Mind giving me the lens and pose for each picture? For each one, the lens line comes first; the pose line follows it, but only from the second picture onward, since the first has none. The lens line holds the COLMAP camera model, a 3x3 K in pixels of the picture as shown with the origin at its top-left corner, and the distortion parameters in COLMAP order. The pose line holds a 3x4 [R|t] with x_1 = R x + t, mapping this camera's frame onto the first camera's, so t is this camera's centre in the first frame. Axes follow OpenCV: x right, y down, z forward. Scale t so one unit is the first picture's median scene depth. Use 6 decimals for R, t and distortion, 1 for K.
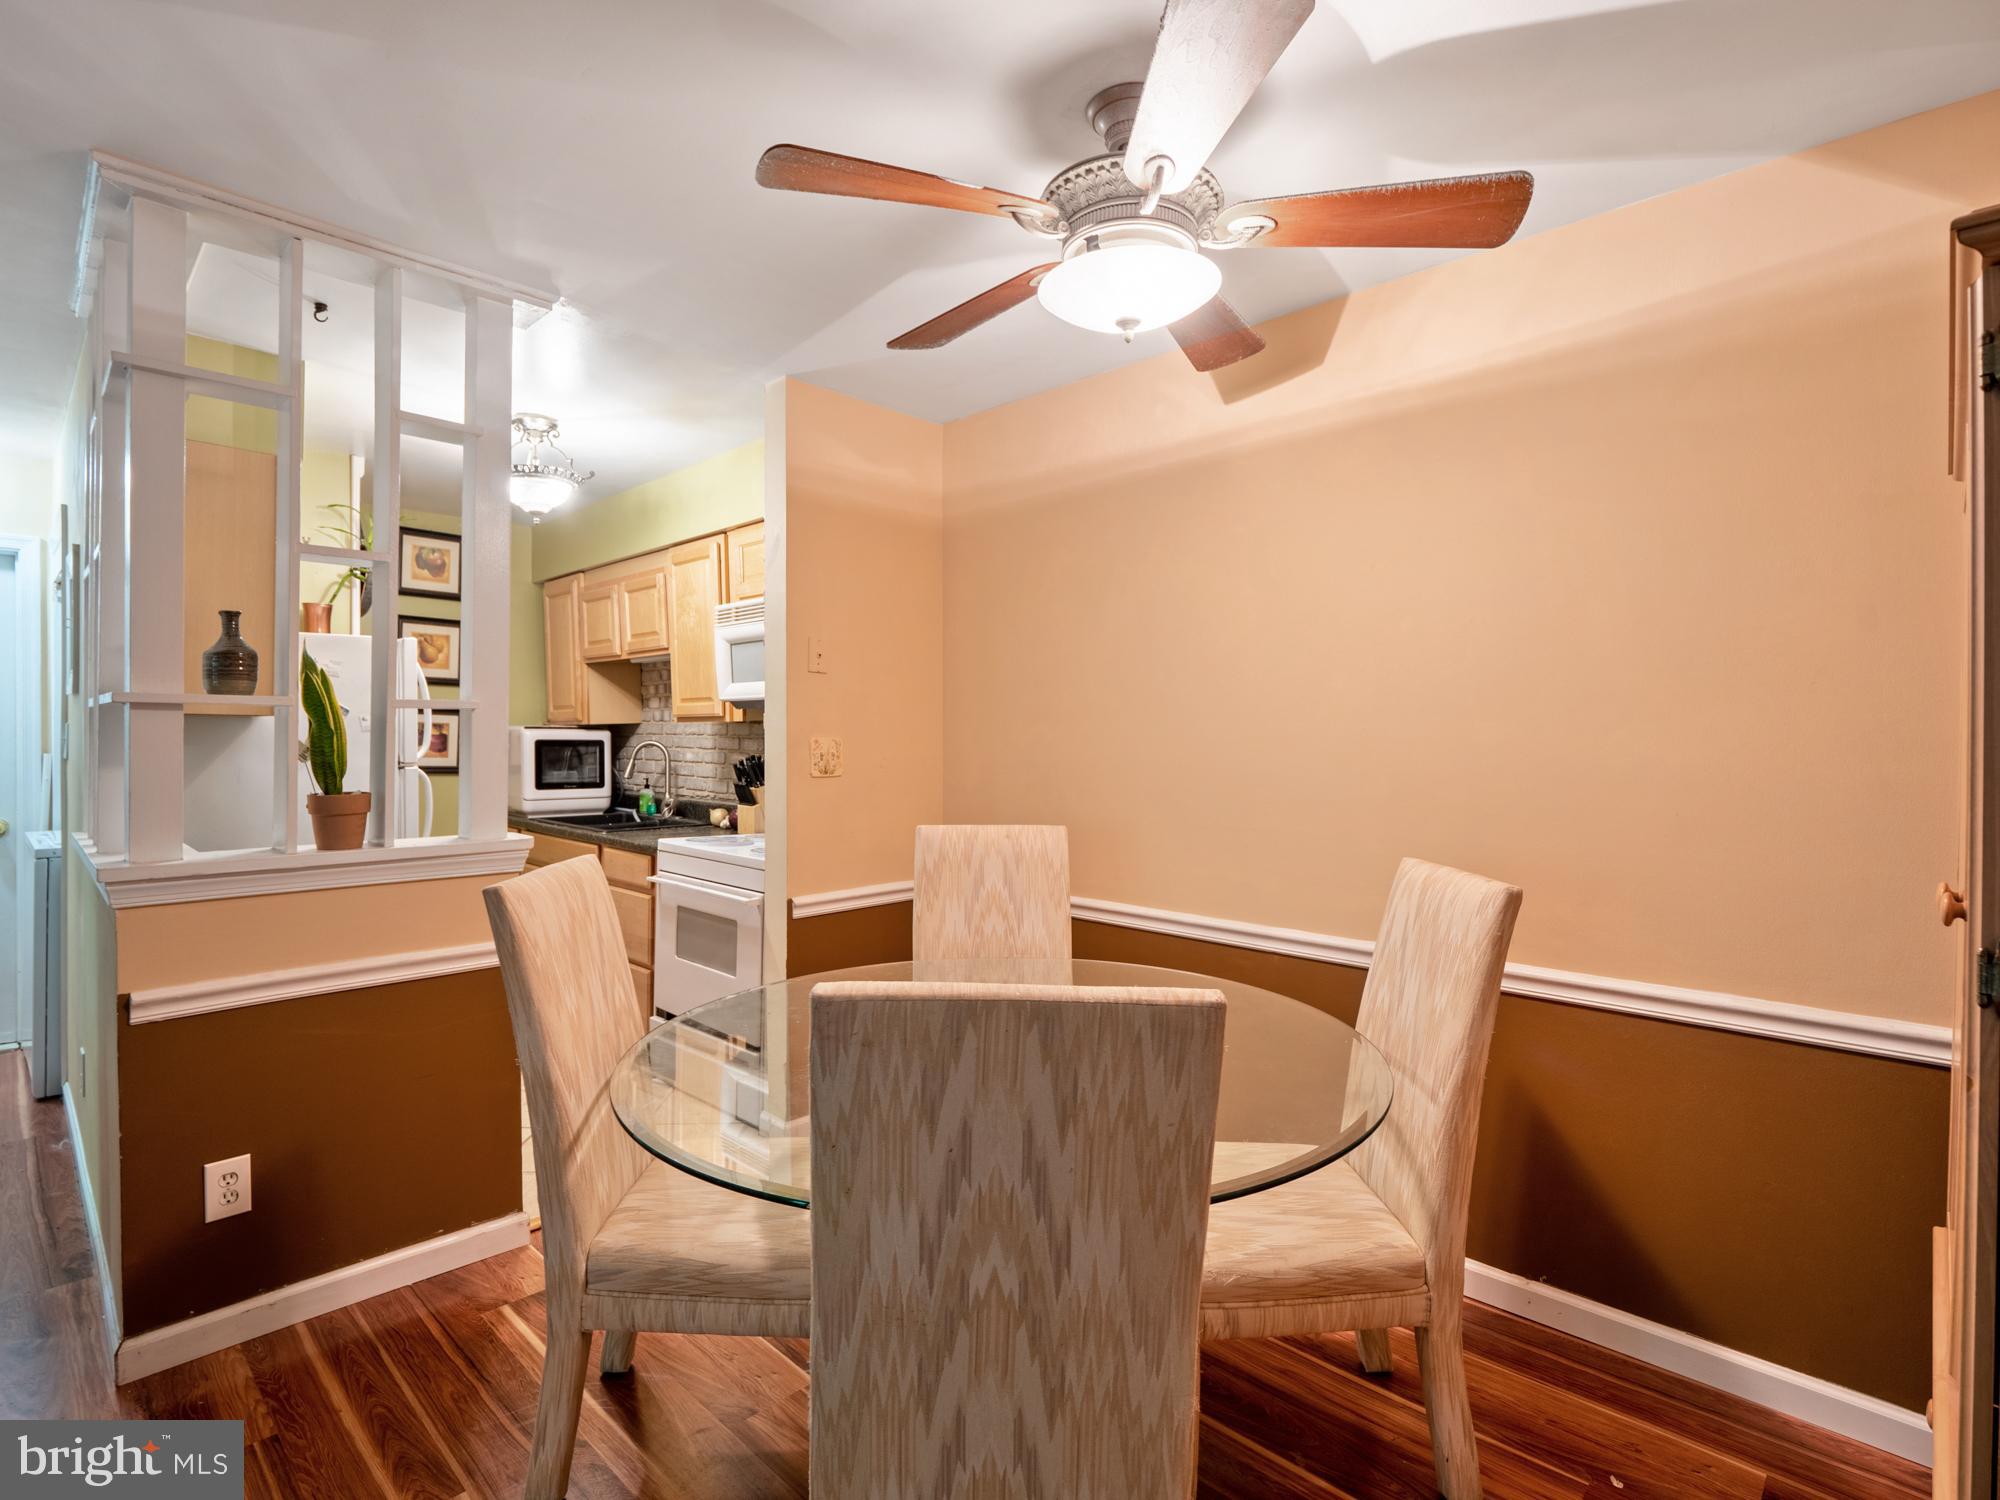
lens RADIAL K [[980.0, 0, 992.3], [0, 980.0, 743.3], [0, 0, 1]] dist [-0.004813, -0.004427]
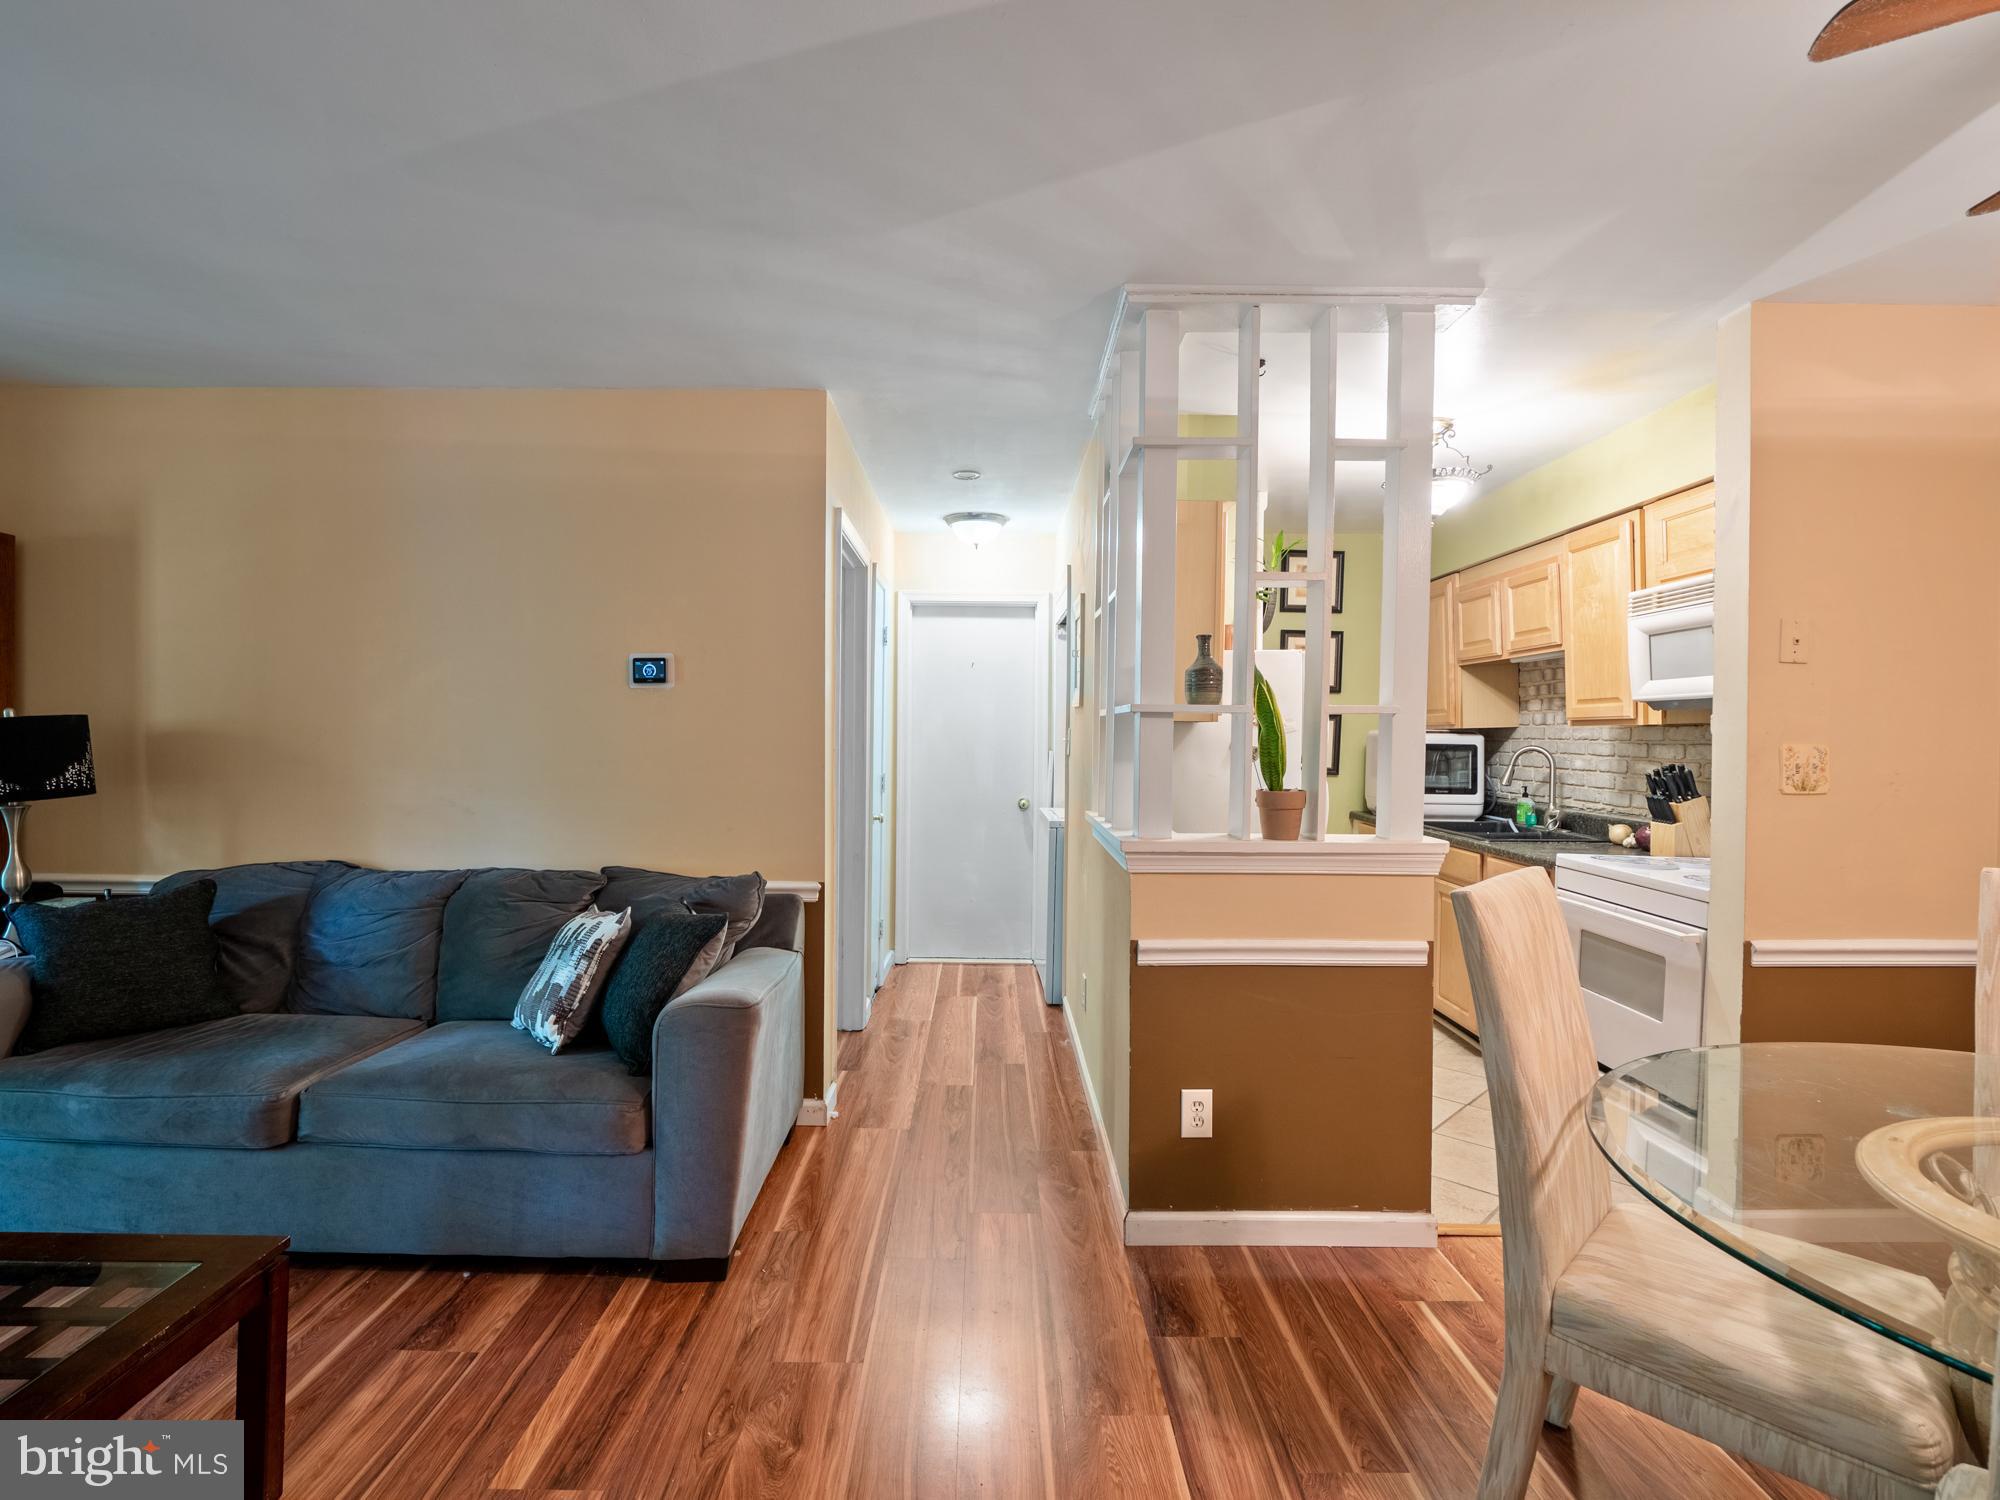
lens RADIAL K [[985.6, 0, 992.8], [0, 985.6, 749.7], [0, 0, 1]] dist [-0.008392, -0.002474]
pose [[0.700235, 0.013333, -0.713788, -0.066256], [-0.011695, 0.999906, 0.007205, 0.000268], [0.713816, 0.003303, 0.700325, -0.024212]]
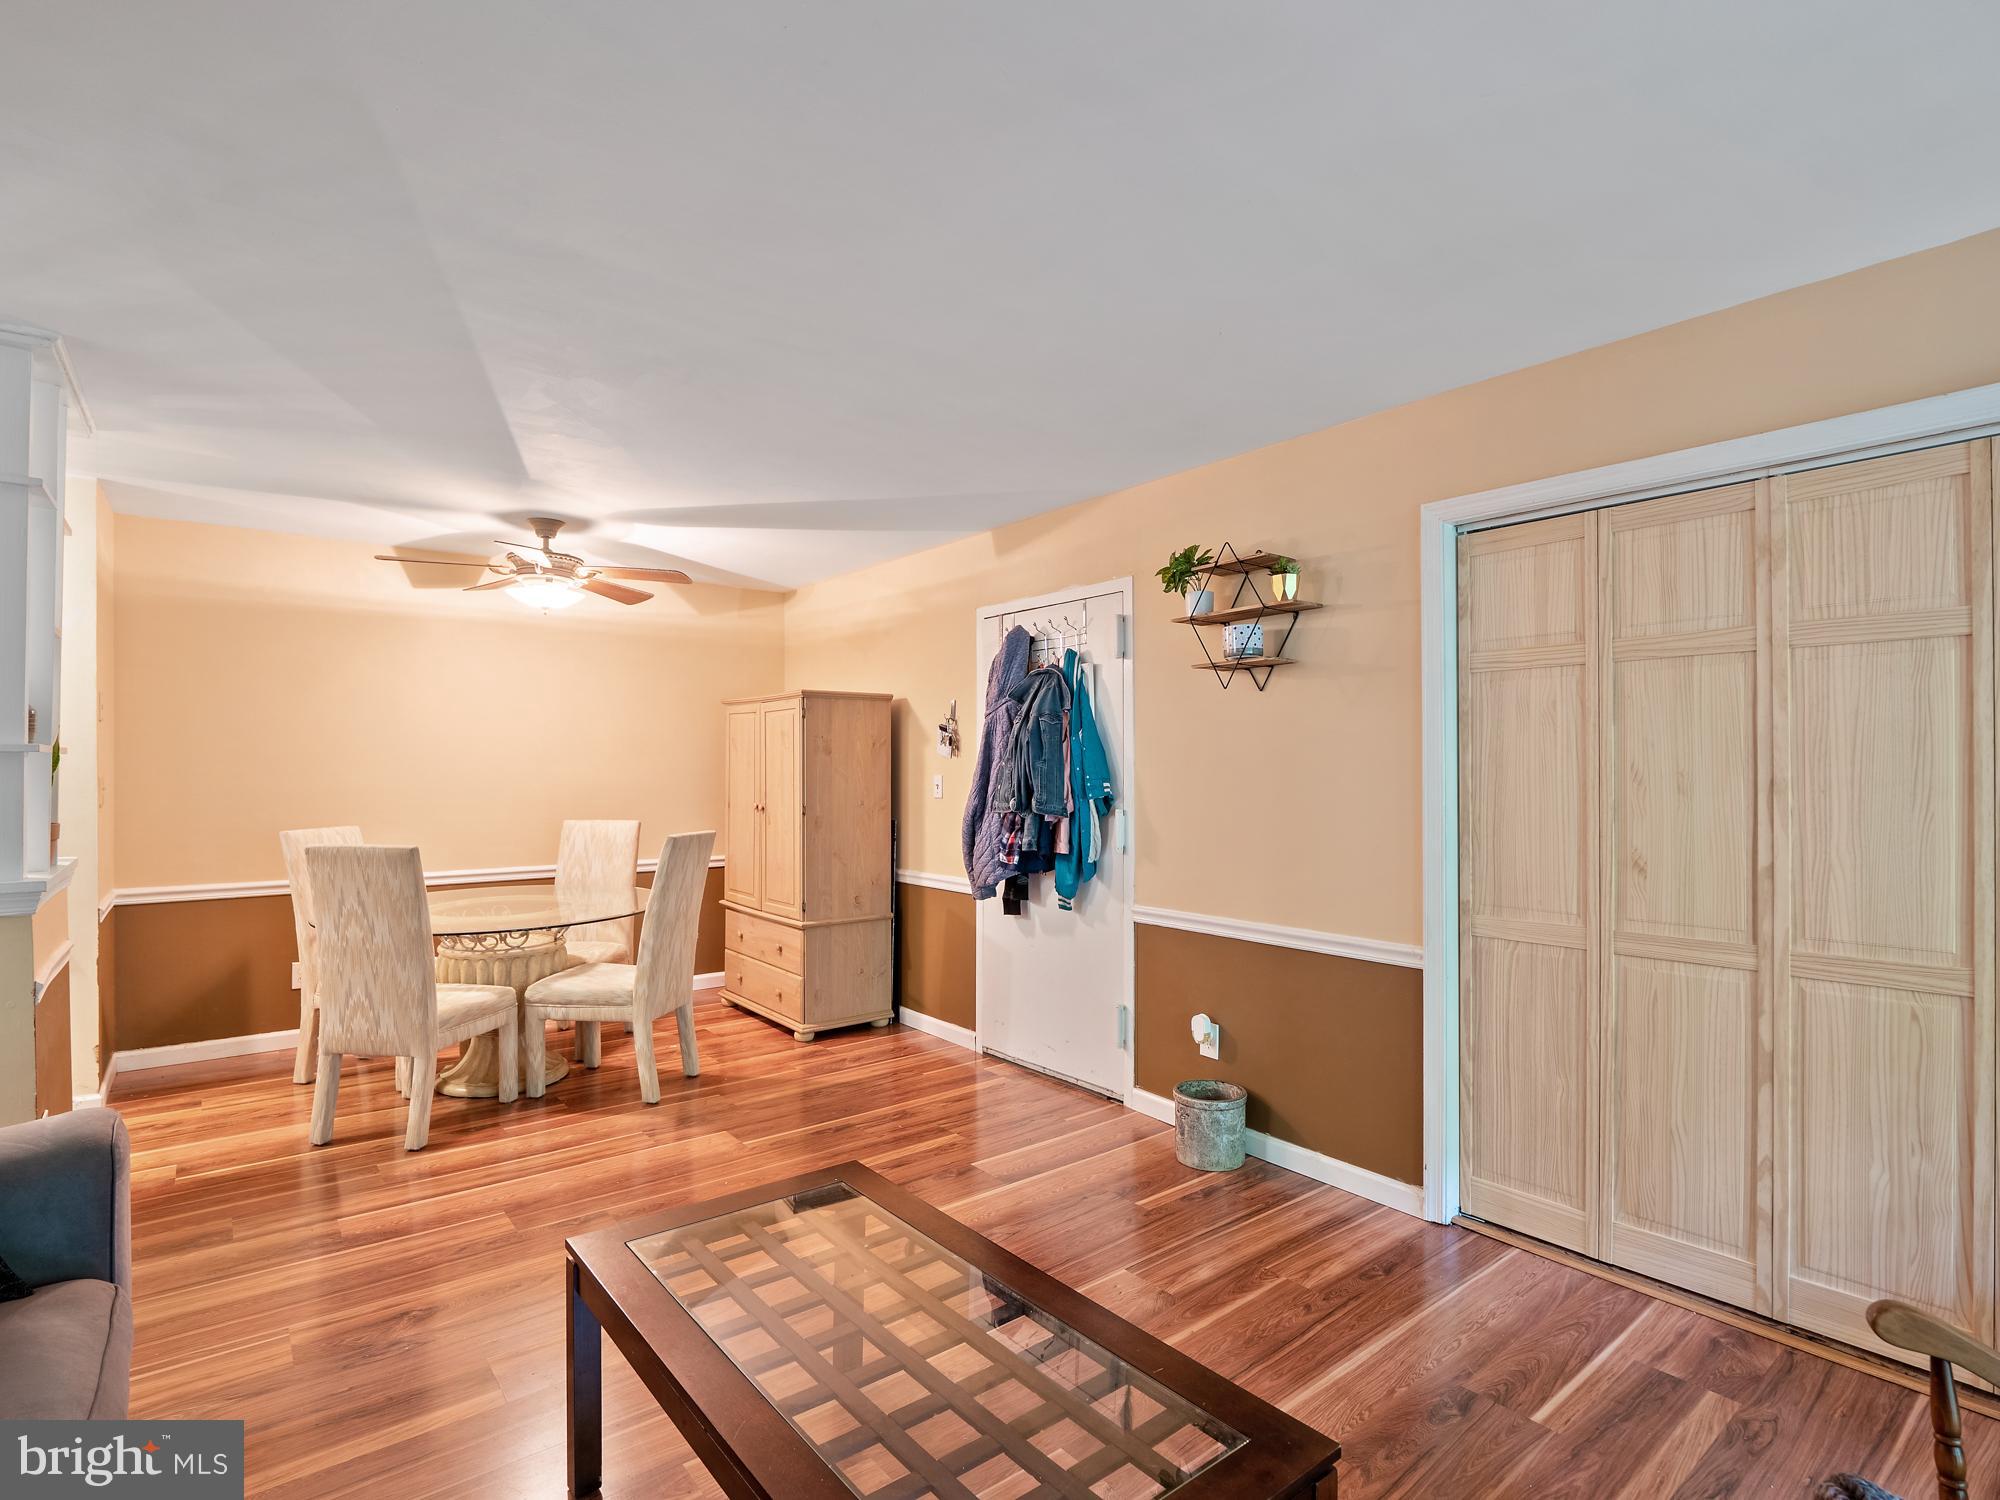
lens RADIAL K [[991.1, 0, 1007.4], [0, 991.1, 766.8], [0, 0, 1]] dist [-0.014866, -0.000422]
pose [[0.116993, -0.003582, 0.993126, -1.279619], [0.009027, 0.999956, 0.002544, -0.009849], [-0.993092, 0.008667, 0.117020, -0.266731]]
